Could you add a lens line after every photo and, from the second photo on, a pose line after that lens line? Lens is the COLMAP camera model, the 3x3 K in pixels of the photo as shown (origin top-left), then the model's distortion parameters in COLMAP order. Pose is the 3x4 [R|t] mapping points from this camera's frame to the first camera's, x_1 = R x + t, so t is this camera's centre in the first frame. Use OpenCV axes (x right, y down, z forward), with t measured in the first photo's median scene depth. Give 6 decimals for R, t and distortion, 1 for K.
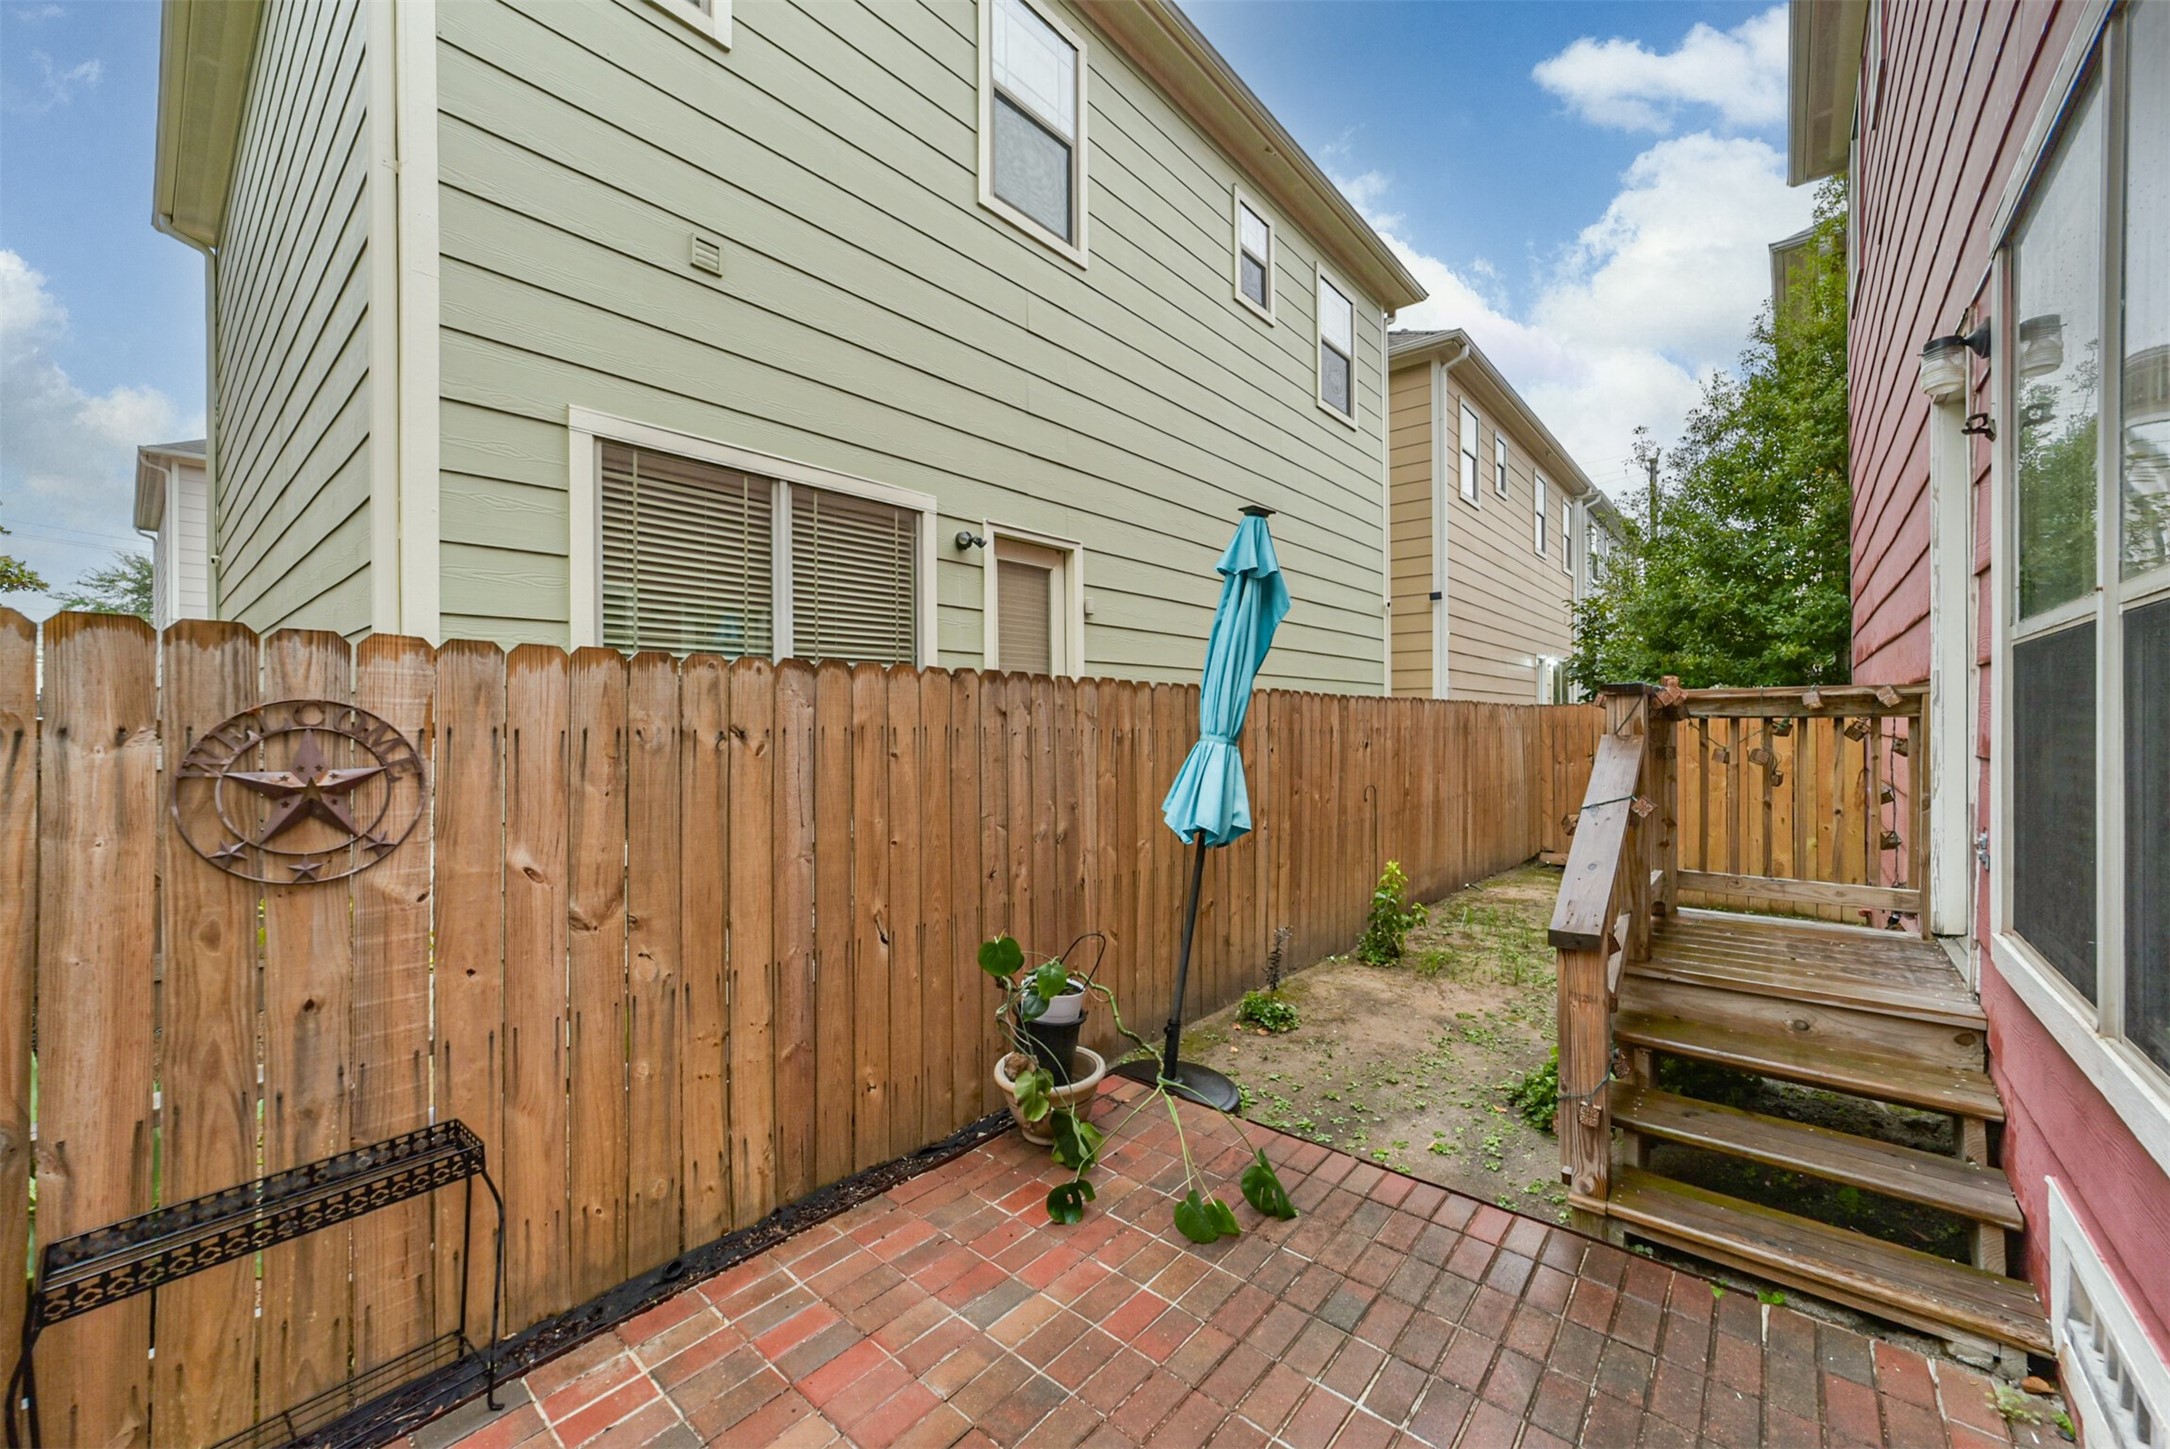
lens RADIAL K [[849.8, 0, 1094.3], [0, 849.8, 727.7], [0, 0, 1]] dist [-0.011848, 0.004158]
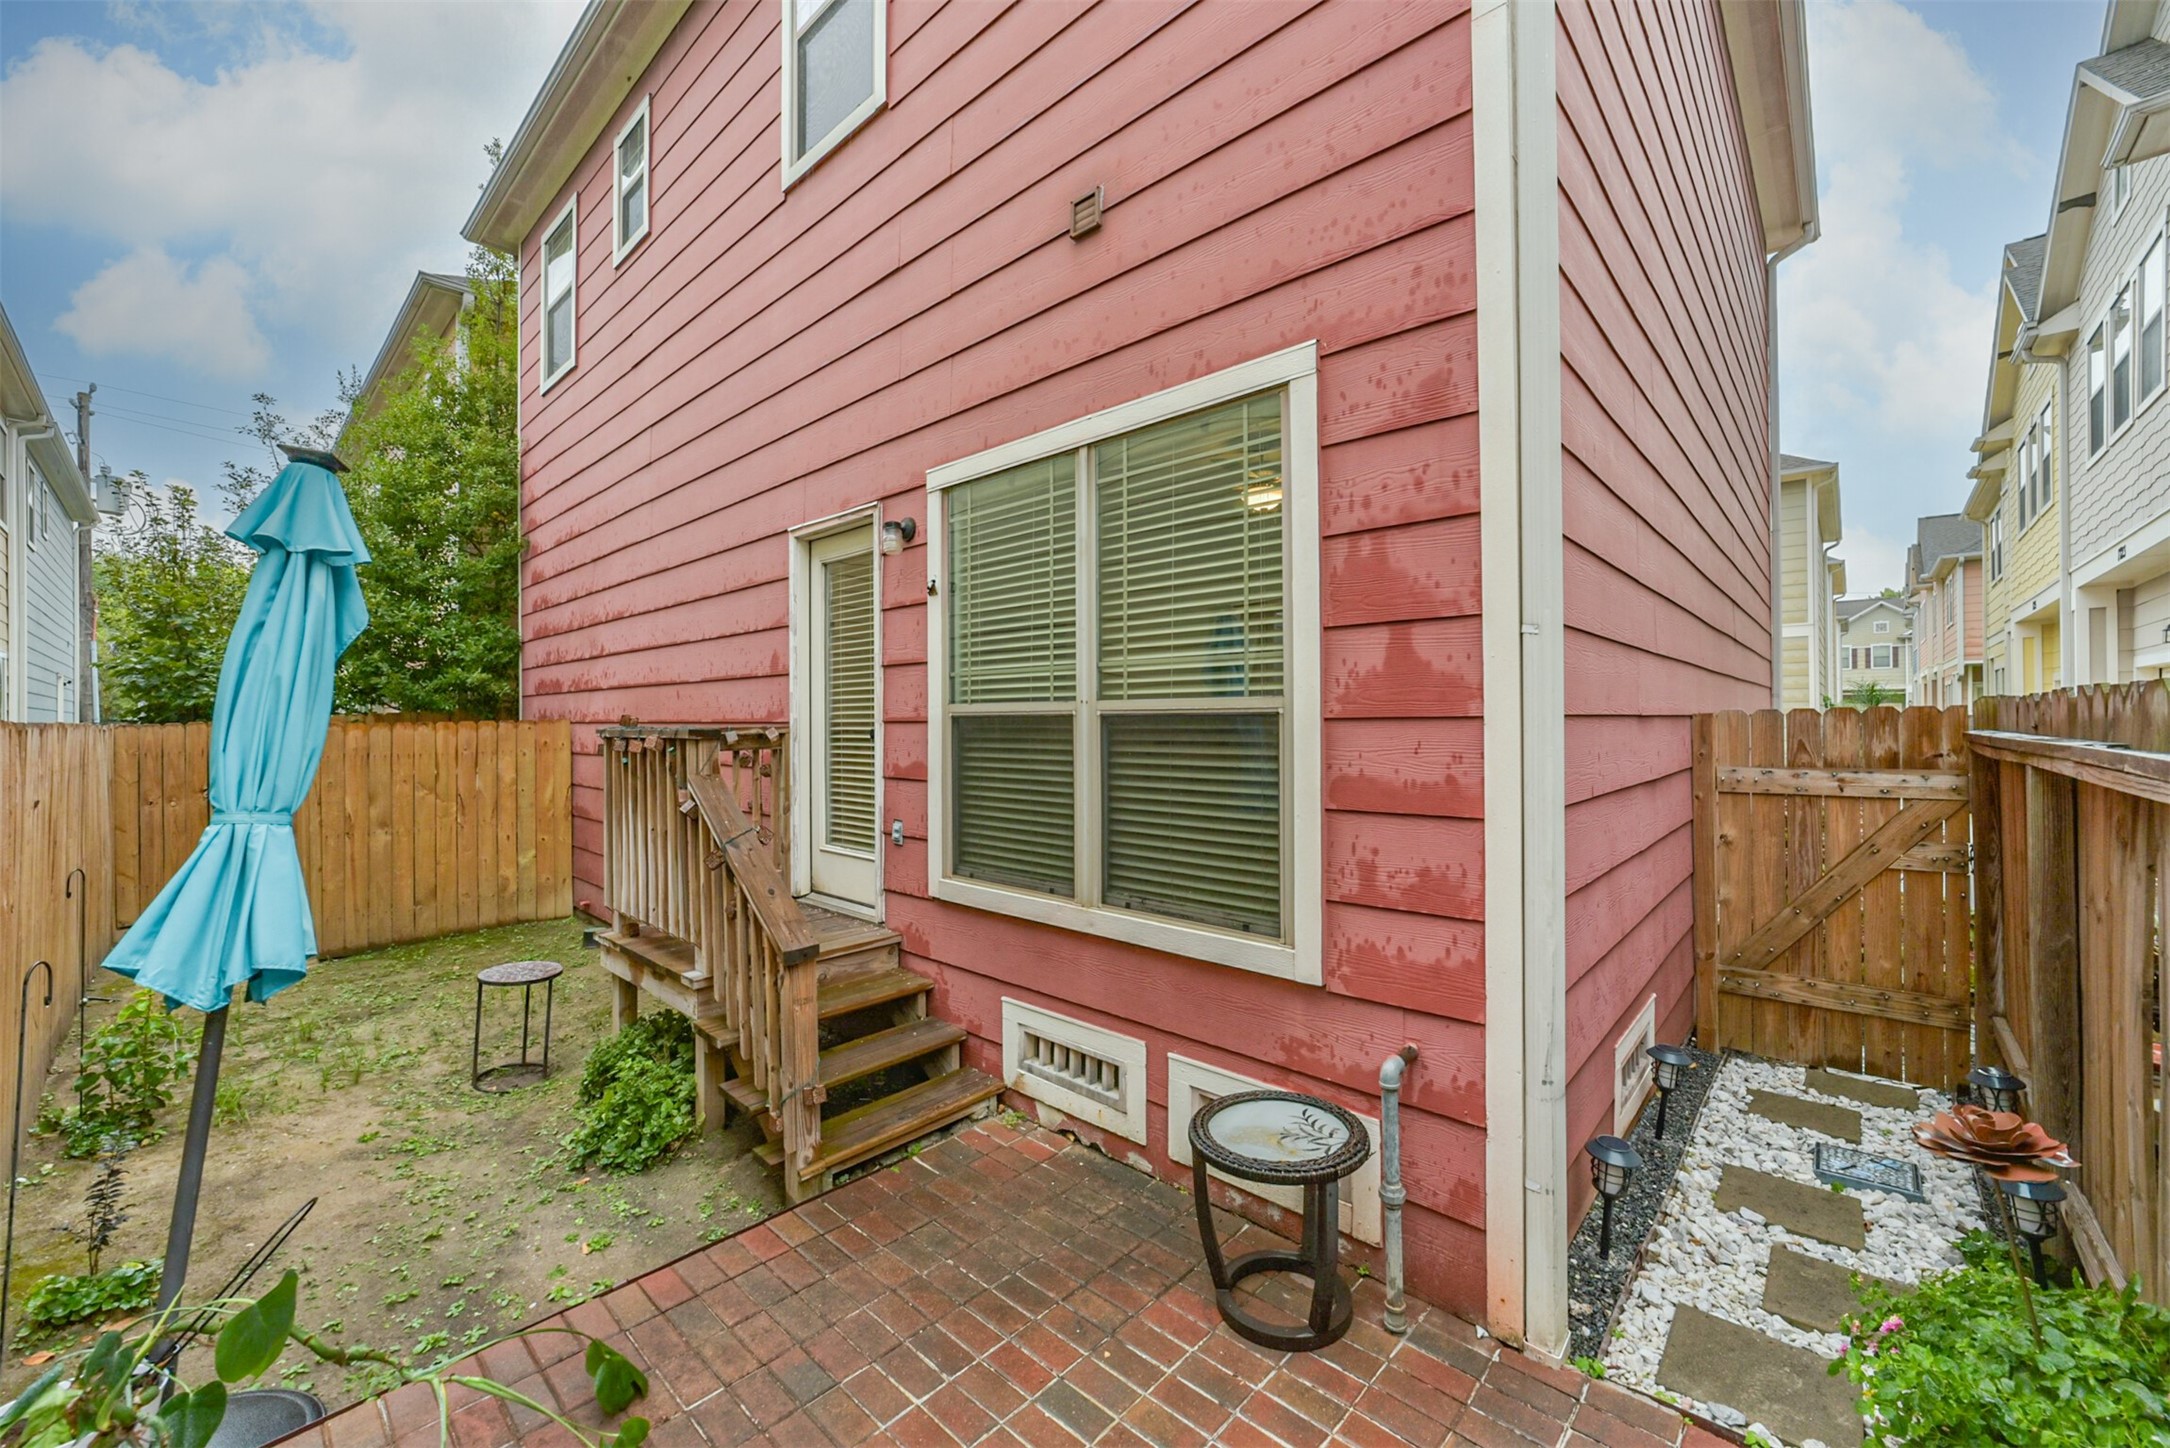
lens RADIAL K [[849.8, 0, 1094.4], [0, 849.8, 724.2], [0, 0, 1]] dist [-0.011848, 0.004158]
pose [[0.032636, -0.000560, 0.999467, -0.372215], [0.013044, 0.999915, 0.000135, -0.040110], [-0.999382, 0.013033, 0.032640, 0.340674]]
